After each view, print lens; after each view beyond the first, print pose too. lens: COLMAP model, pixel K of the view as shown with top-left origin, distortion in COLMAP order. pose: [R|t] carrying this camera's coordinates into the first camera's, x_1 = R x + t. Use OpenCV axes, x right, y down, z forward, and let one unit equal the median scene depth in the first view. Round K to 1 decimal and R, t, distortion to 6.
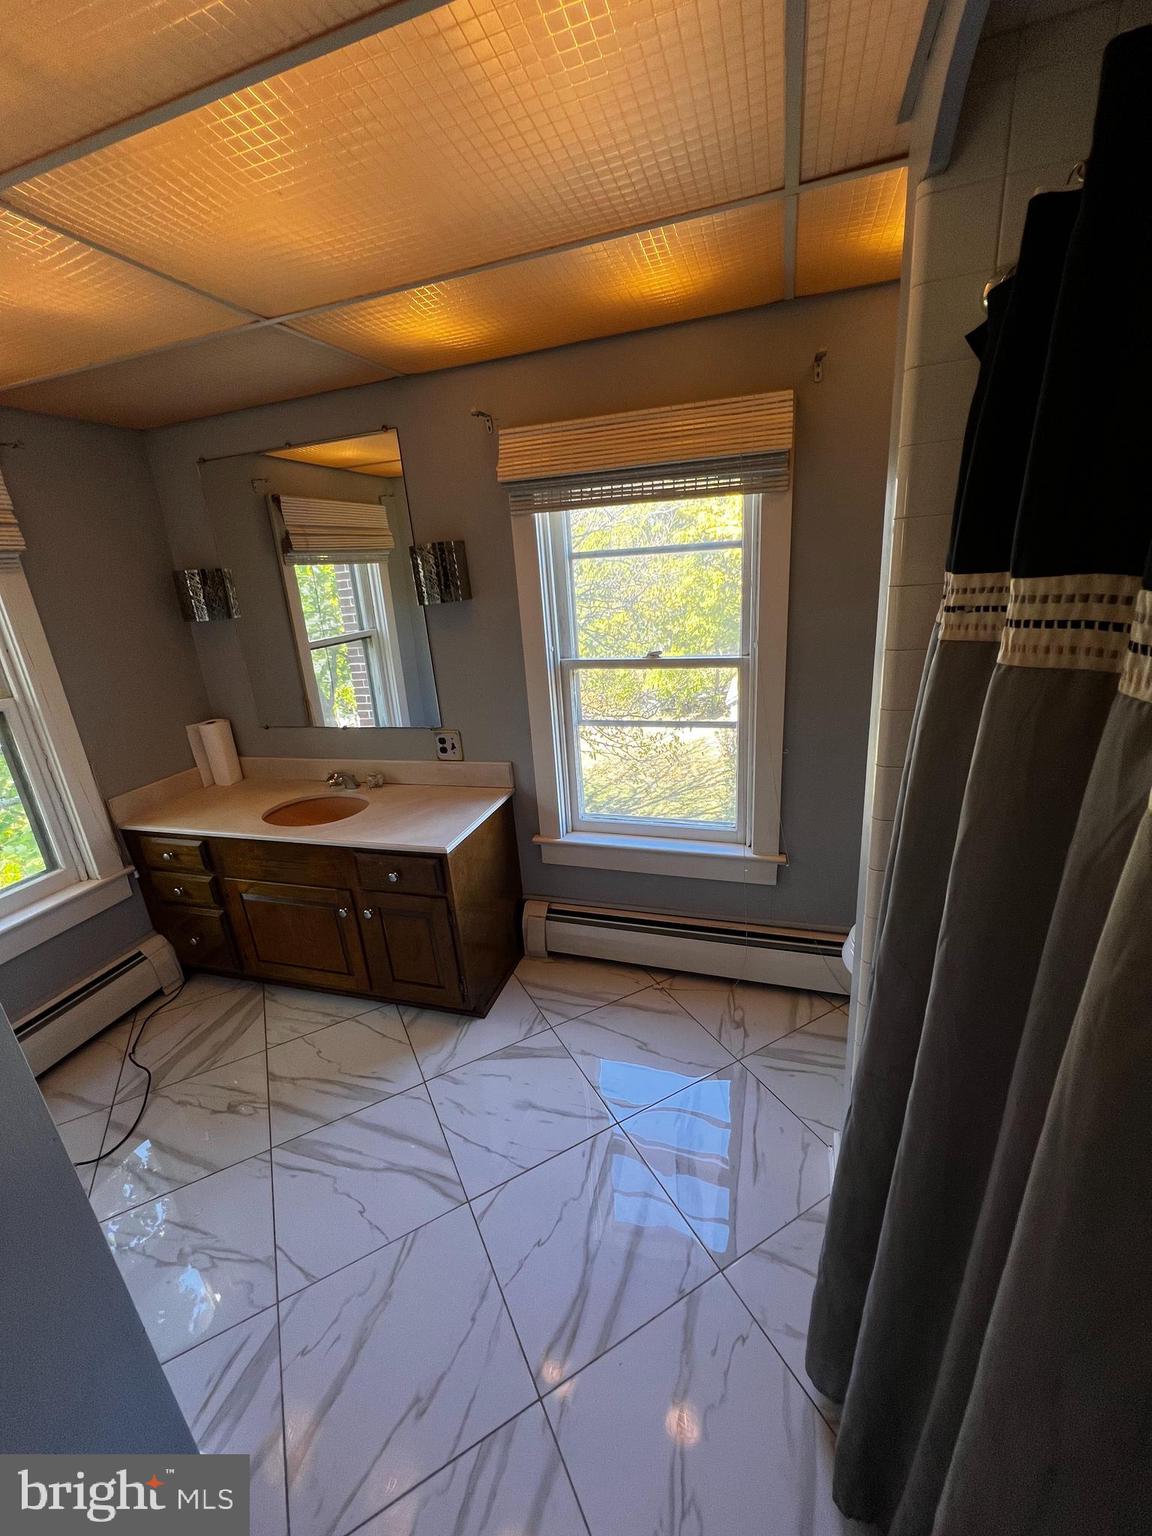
lens RADIAL K [[614.4, 0, 577.5], [0, 614.4, 772.0], [0, 0, 1]] dist [0.001231, 0.000508]
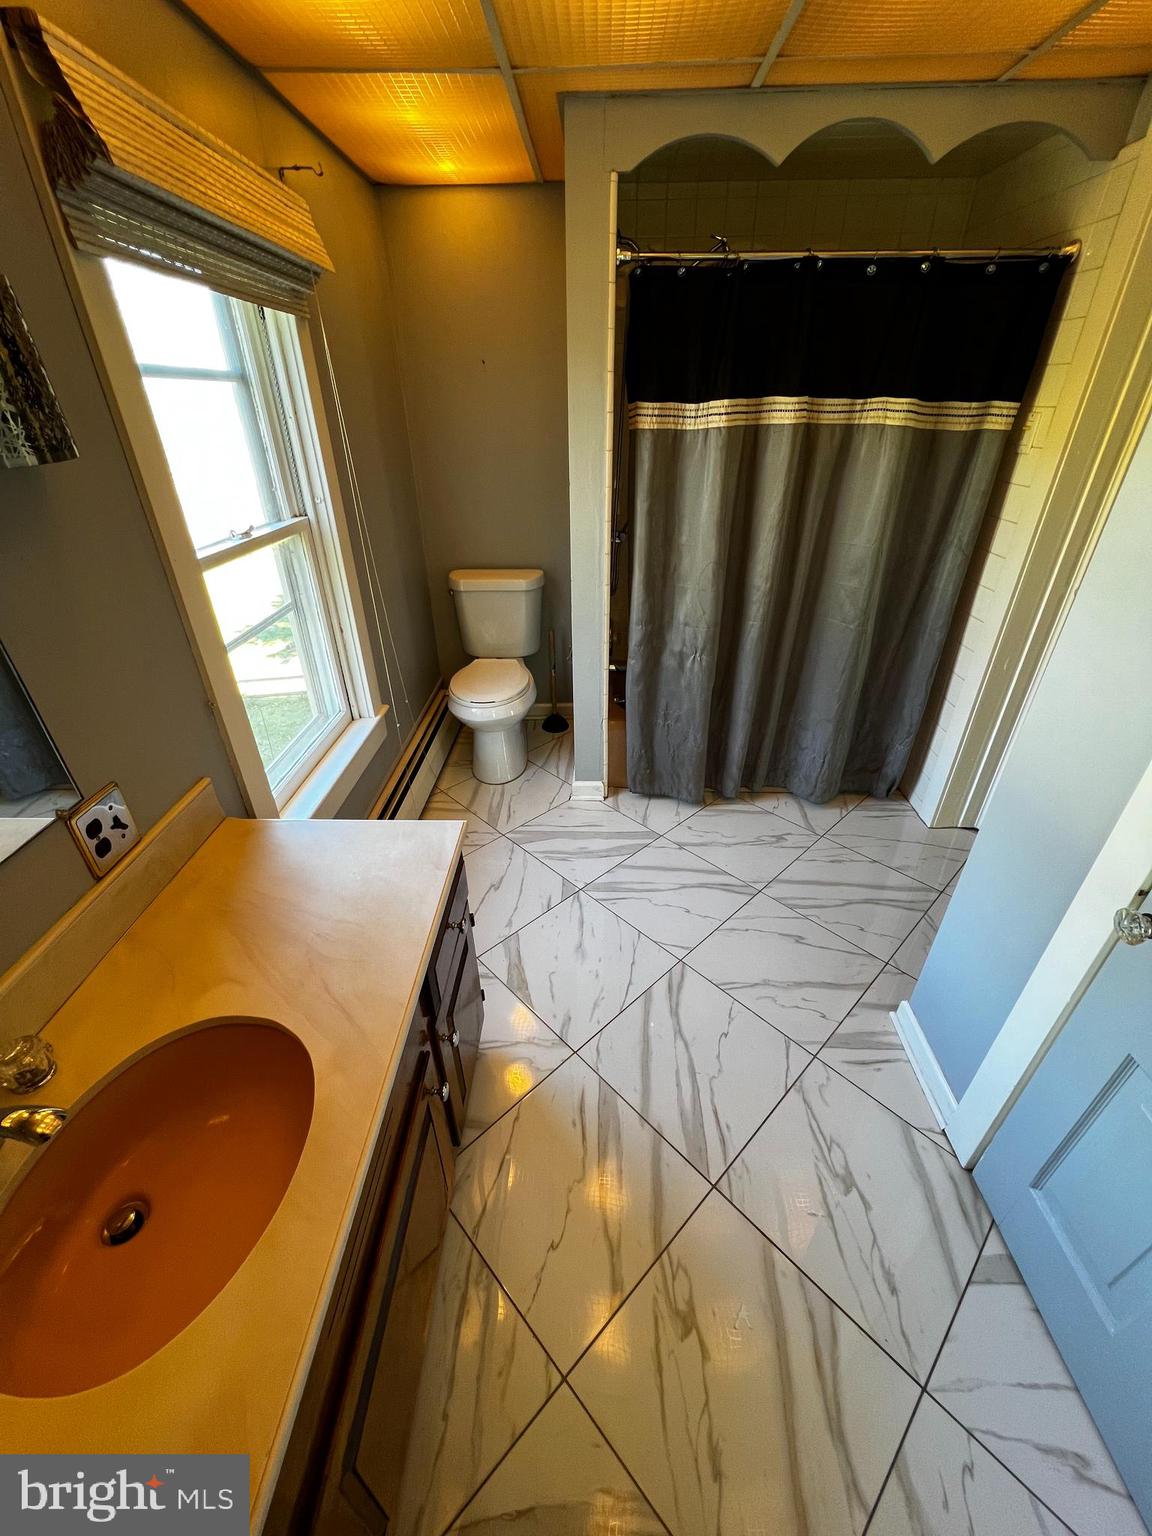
lens RADIAL K [[614.4, 0, 580.3], [0, 614.4, 770.9], [0, 0, 1]] dist [0.001231, 0.000508]
pose [[-0.275465, -0.435093, 0.857212, -0.901565], [0.342538, 0.788757, 0.510422, -0.251385], [-0.898213, 0.434232, -0.068239, 0.993993]]
